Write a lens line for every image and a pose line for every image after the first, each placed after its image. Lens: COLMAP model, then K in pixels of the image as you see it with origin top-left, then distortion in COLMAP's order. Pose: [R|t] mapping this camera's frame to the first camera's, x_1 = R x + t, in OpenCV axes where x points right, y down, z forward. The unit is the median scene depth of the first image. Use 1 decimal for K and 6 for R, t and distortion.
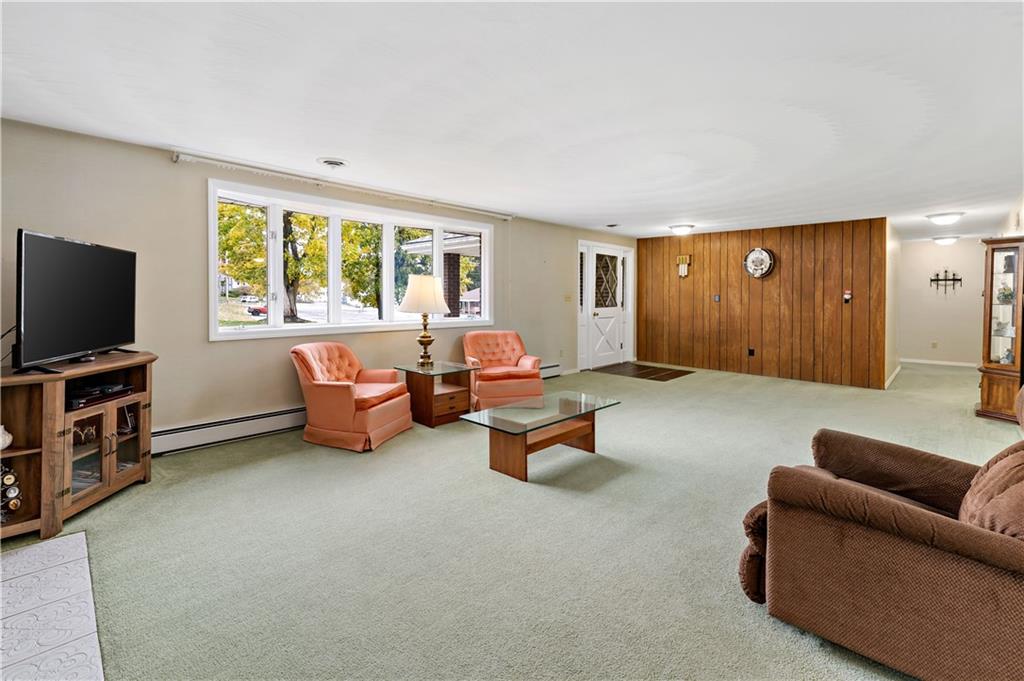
lens RADIAL K [[450.8, 0, 486.4], [0, 450.8, 300.2], [0, 0, 1]] dist [-0.009753, -0.000225]
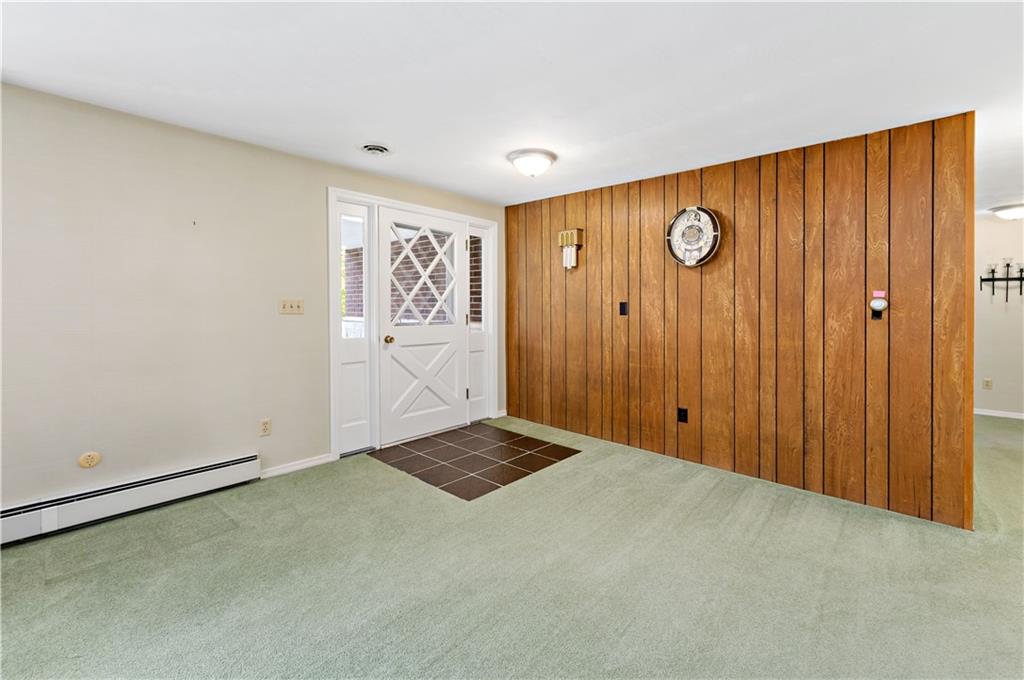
lens RADIAL K [[435.6, 0, 511.0], [0, 435.6, 306.8], [0, 0, 1]] dist [-0.001654, -0.000008]
pose [[0.998768, 0.000326, 0.049626, 0.378930], [0.000162, 0.999952, -0.009825, -0.001315], [-0.049627, 0.009821, 0.998720, 0.527305]]
